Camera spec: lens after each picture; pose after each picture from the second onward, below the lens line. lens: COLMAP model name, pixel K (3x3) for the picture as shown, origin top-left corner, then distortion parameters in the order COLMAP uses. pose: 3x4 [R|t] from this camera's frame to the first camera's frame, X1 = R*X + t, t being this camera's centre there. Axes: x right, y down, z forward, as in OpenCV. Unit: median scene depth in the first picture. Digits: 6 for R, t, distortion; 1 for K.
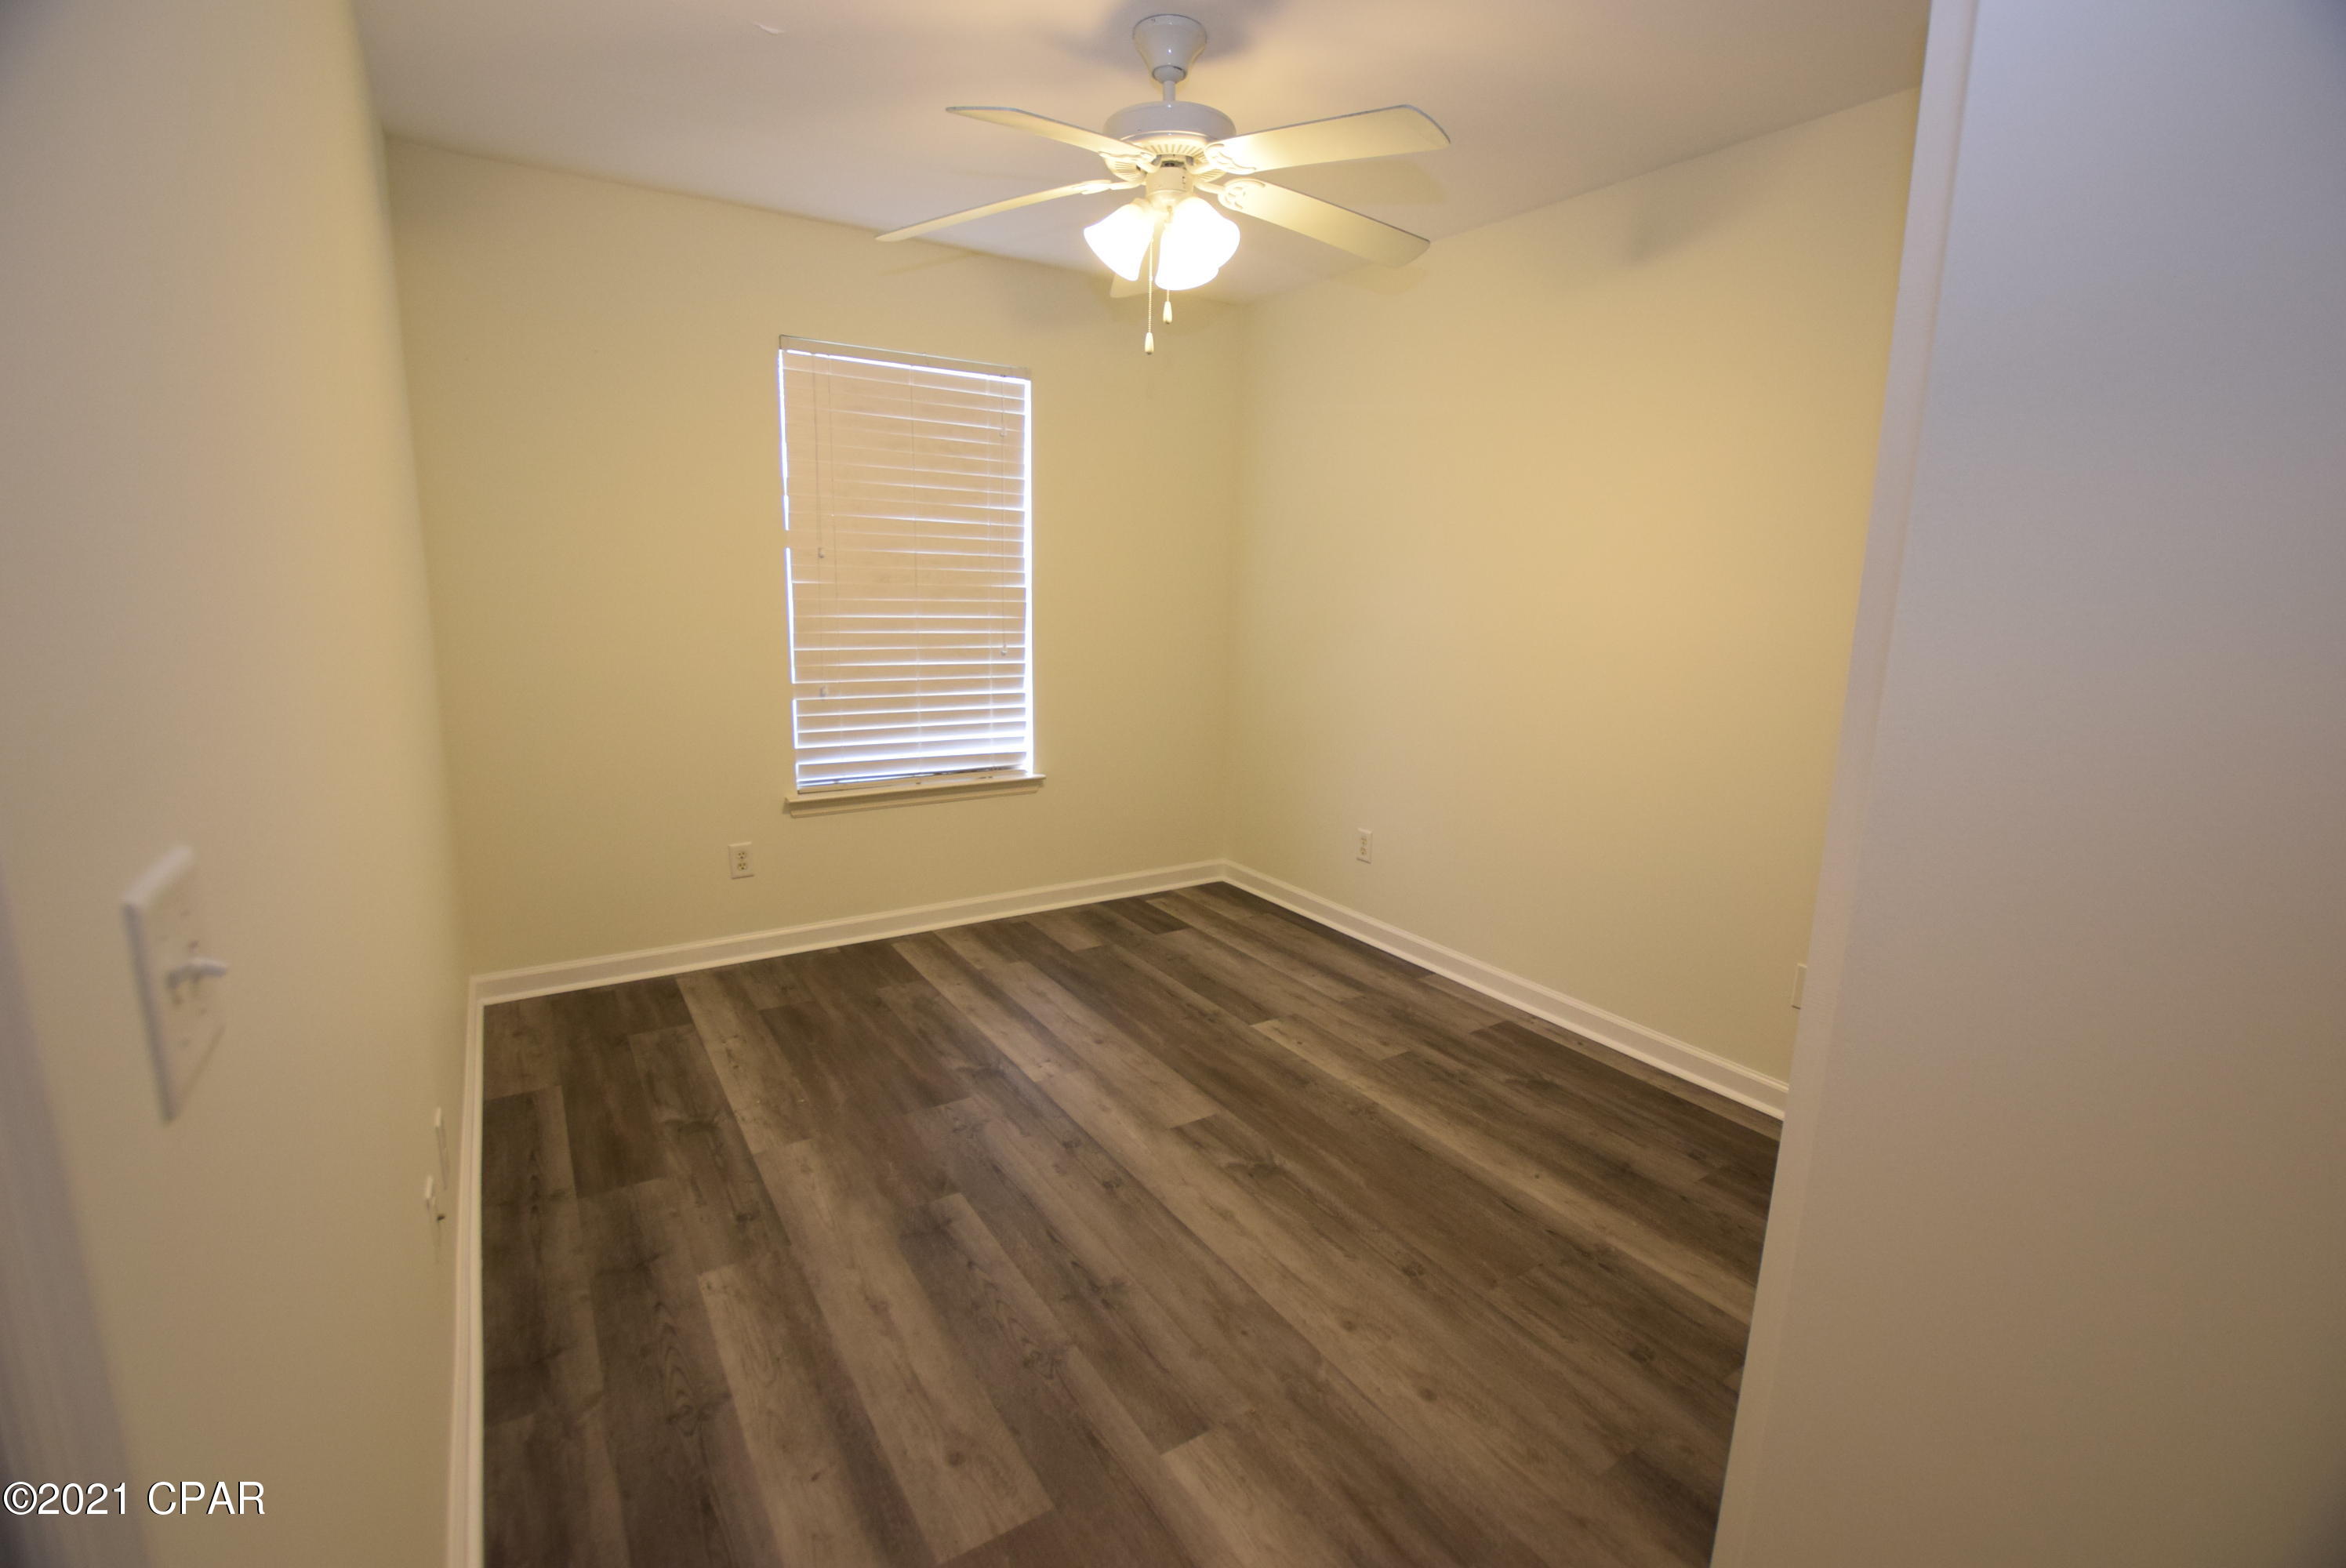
lens RADIAL K [[1034.8, 0, 1179.1], [0, 1034.8, 783.9], [0, 0, 1]] dist [-0.034336, 0.005255]
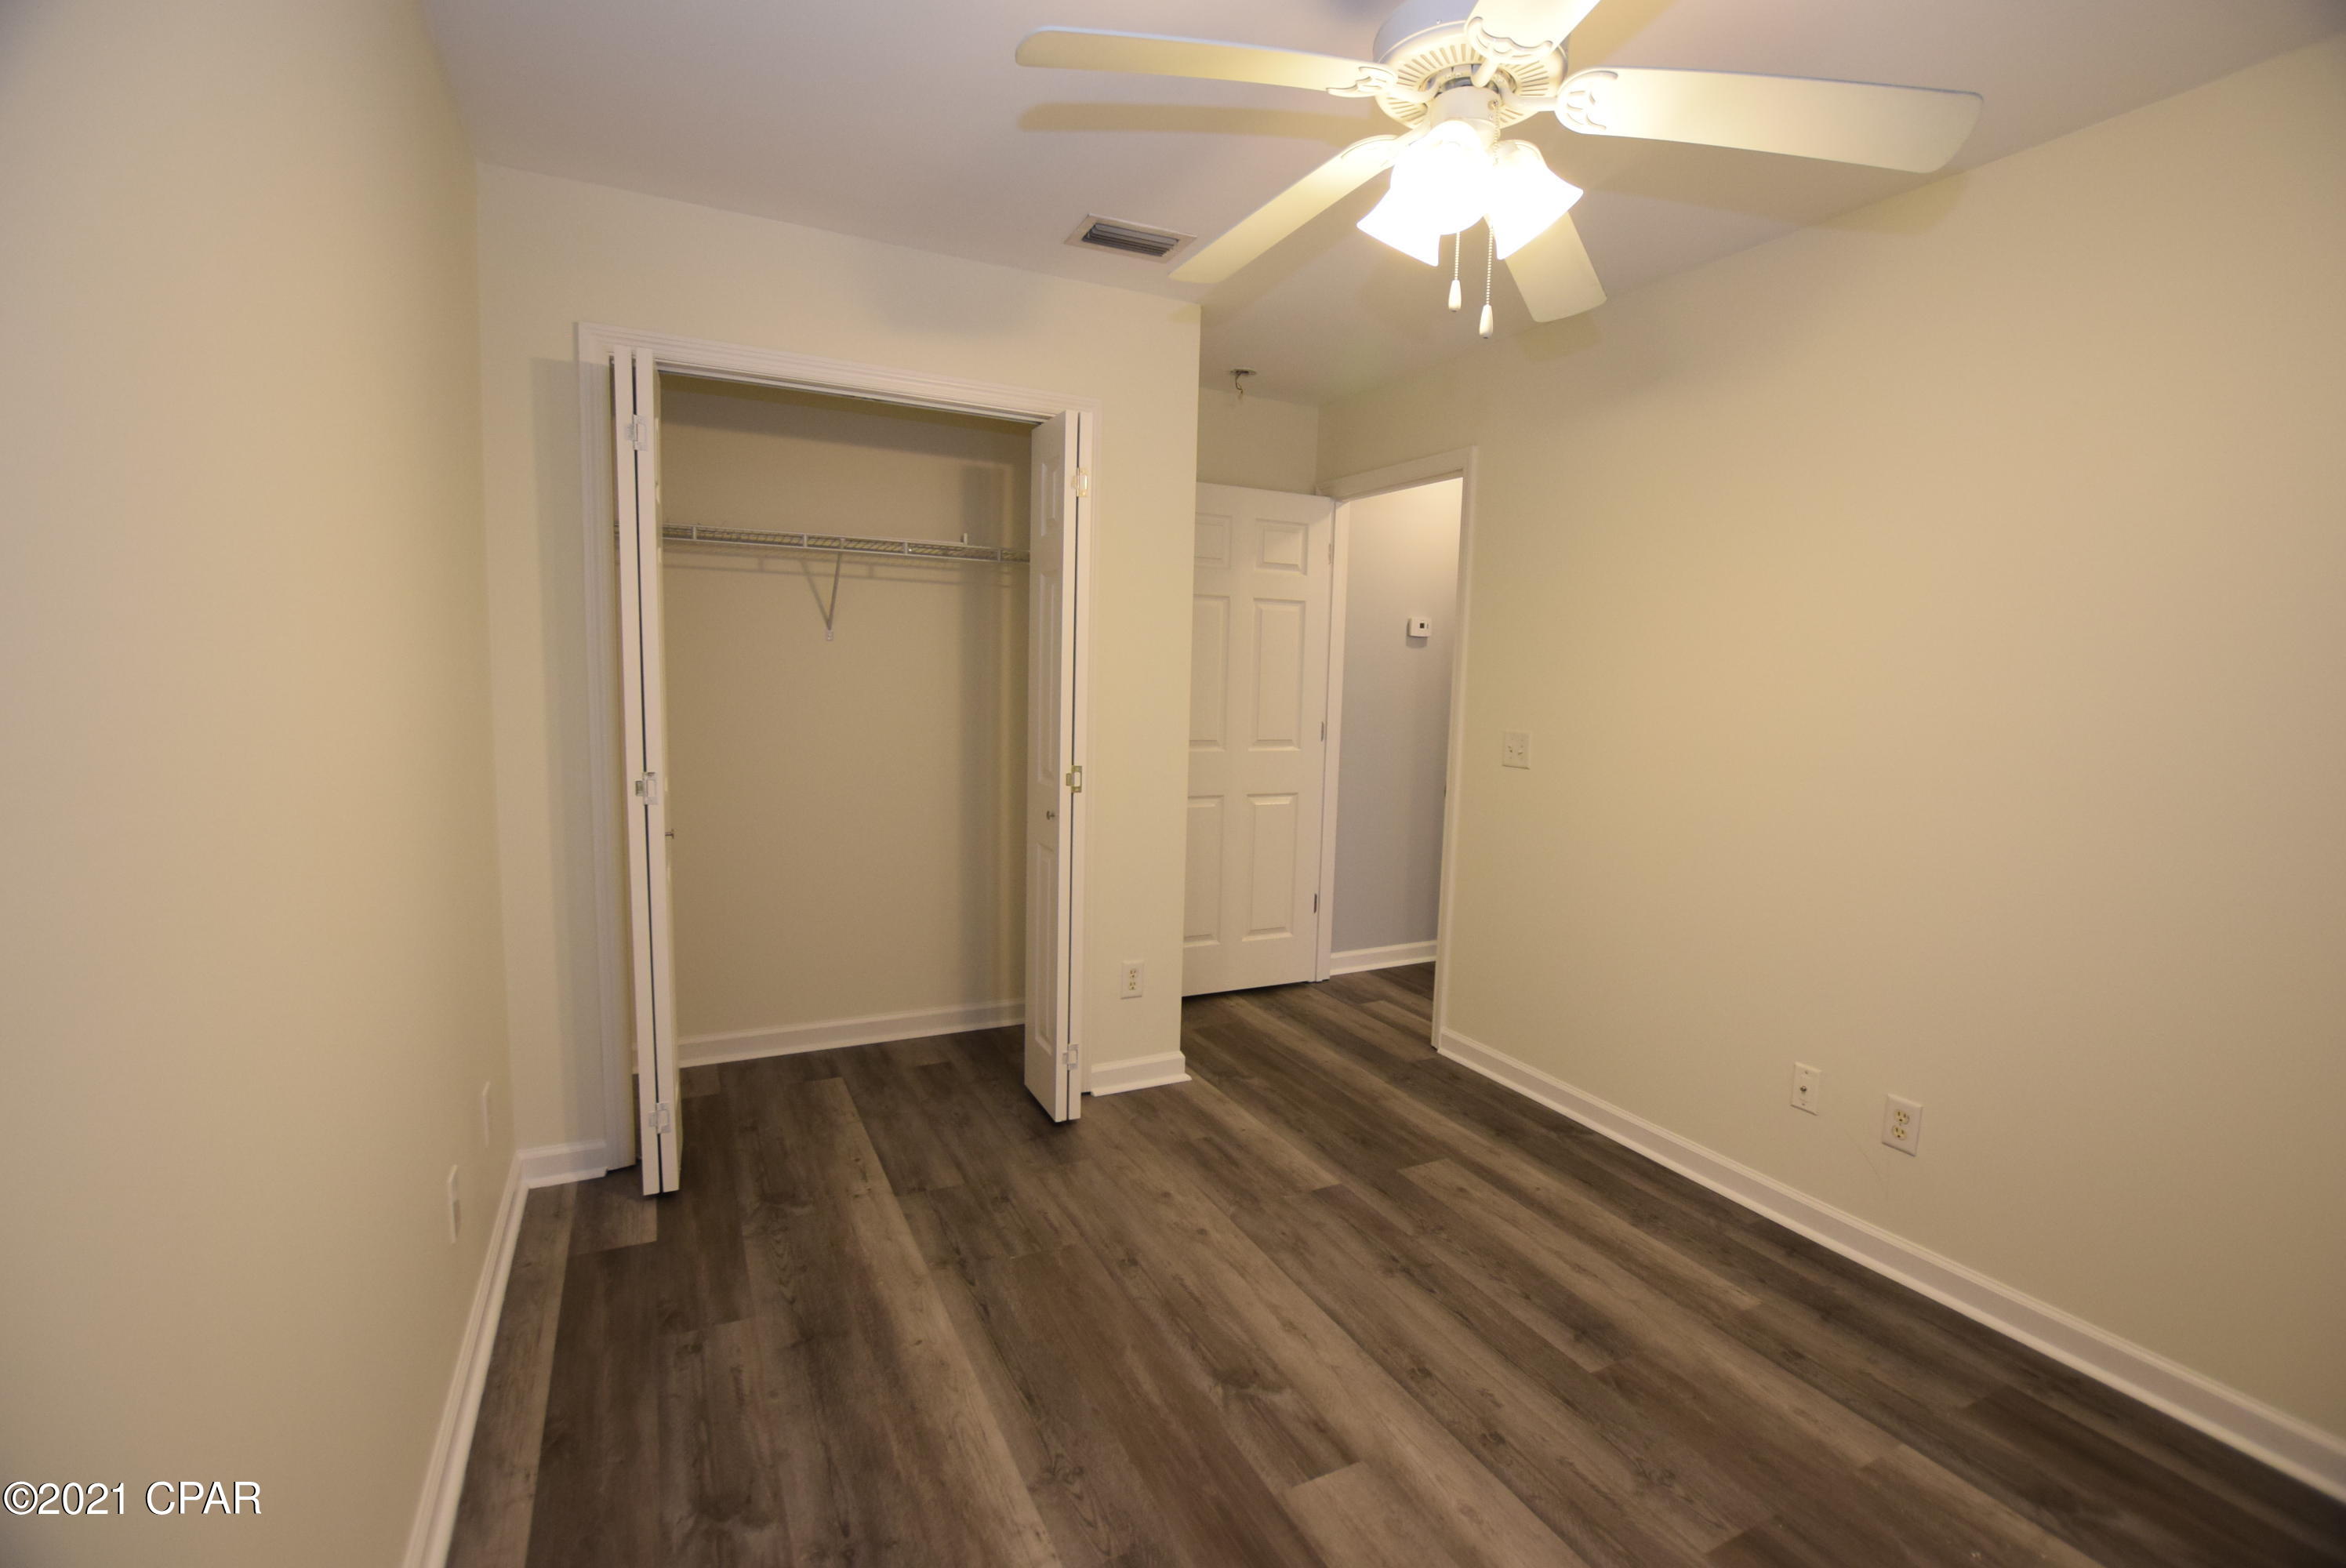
lens RADIAL K [[1034.8, 0, 1179.1], [0, 1034.8, 783.9], [0, 0, 1]] dist [-0.034336, 0.005255]
pose [[-0.992409, -0.063215, 0.105494, 0.080598], [-0.028753, 0.953272, 0.300743, -0.352317], [-0.119576, 0.295427, -0.947853, 1.797511]]
